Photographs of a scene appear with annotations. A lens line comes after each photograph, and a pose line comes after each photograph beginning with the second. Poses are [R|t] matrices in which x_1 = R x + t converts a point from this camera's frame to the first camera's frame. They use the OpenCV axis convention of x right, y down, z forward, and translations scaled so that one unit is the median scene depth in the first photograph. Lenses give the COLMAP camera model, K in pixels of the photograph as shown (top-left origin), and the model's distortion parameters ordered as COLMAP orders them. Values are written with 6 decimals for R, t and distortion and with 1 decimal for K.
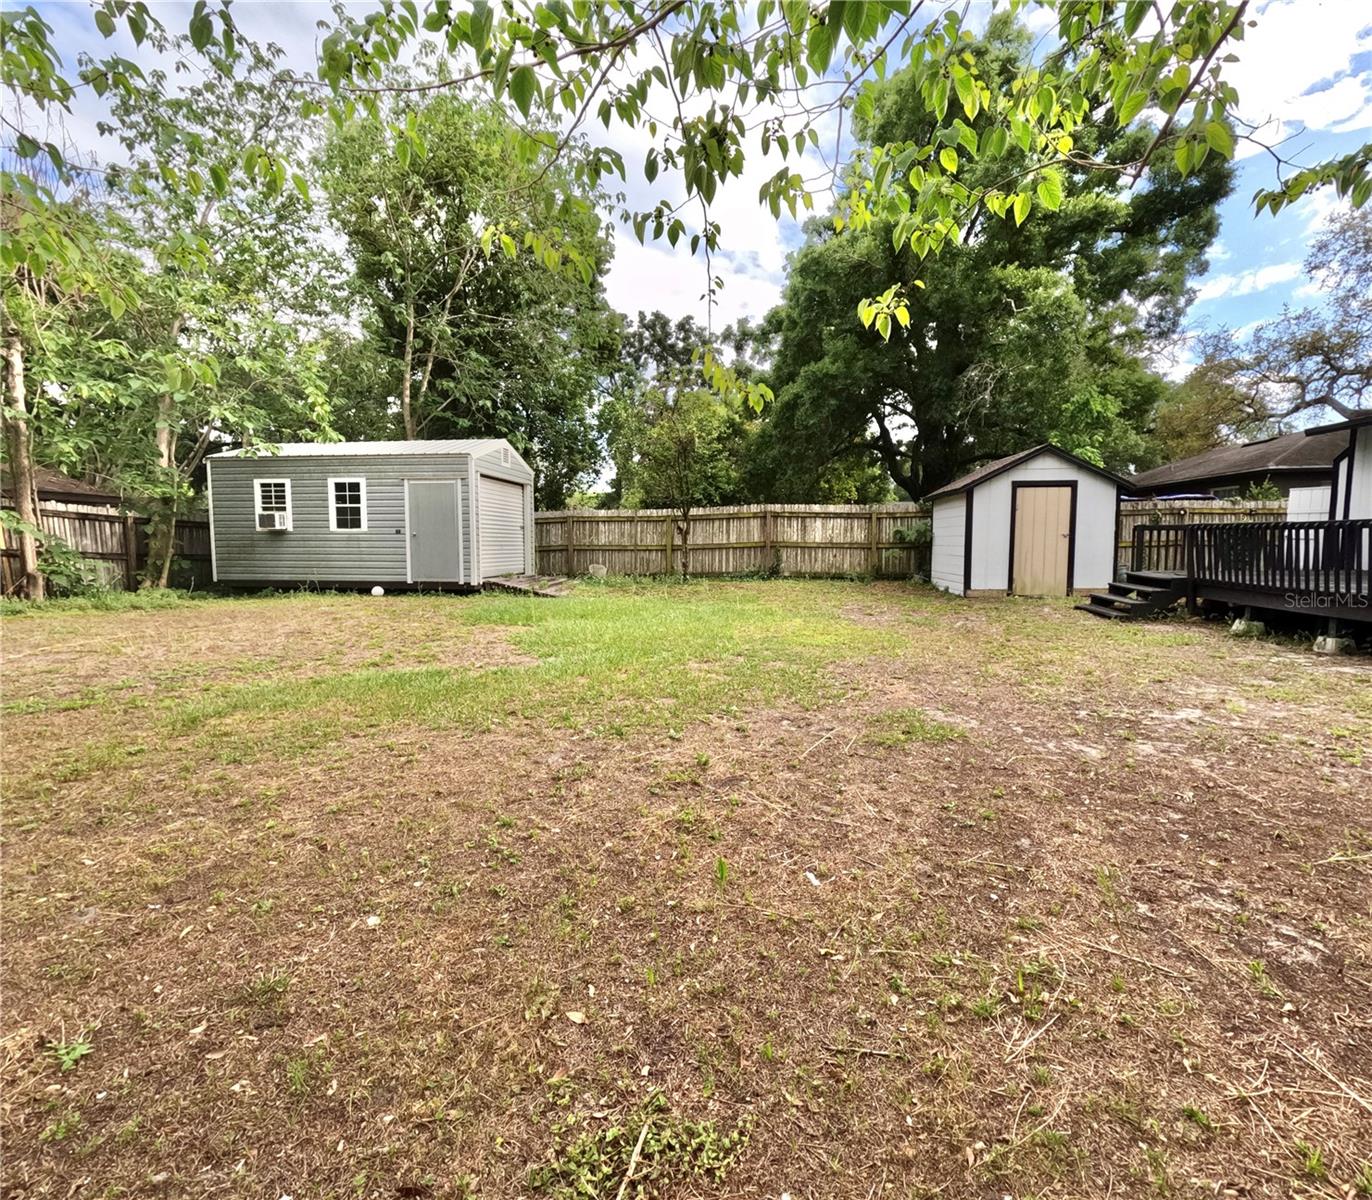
lens RADIAL K [[658.2, 0, 686.0], [0, 658.2, 600.0], [0, 0, 1]] dist [0.002998, 0.000560]
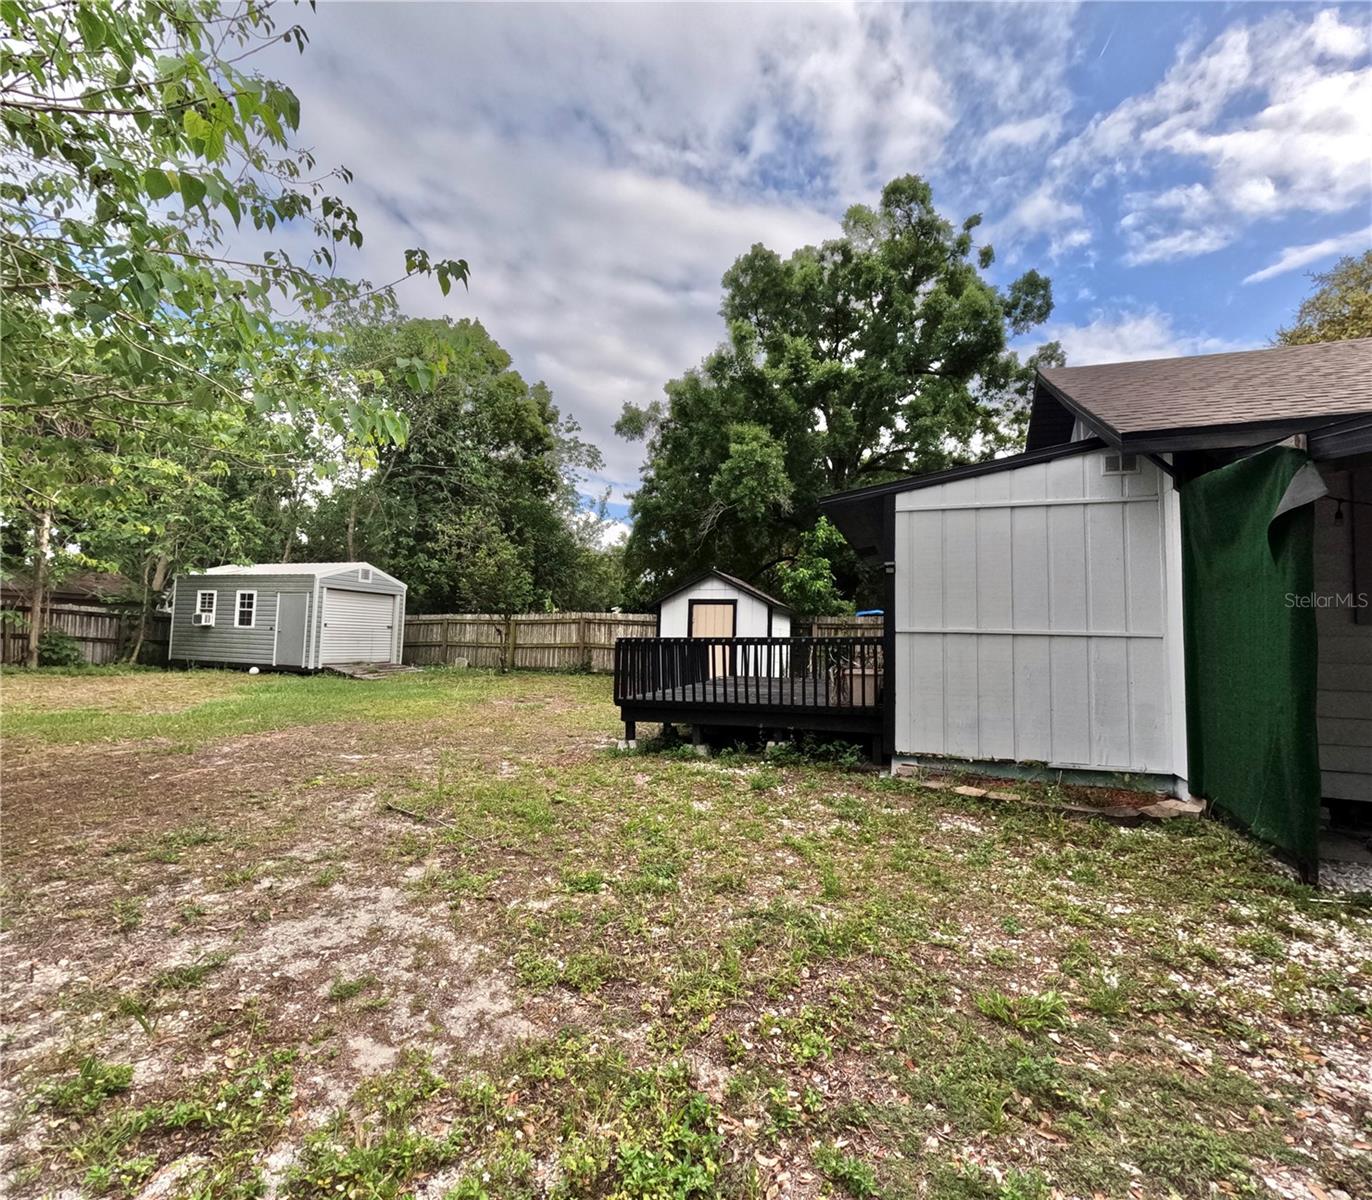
lens RADIAL K [[658.2, 0, 686.0], [0, 658.2, 600.0], [0, 0, 1]] dist [0.002998, 0.000560]
pose [[0.977422, 0.013726, -0.210851, 0.714901], [-0.044983, 0.988529, -0.144175, -0.000919], [0.206454, 0.150404, 0.966827, -0.184122]]
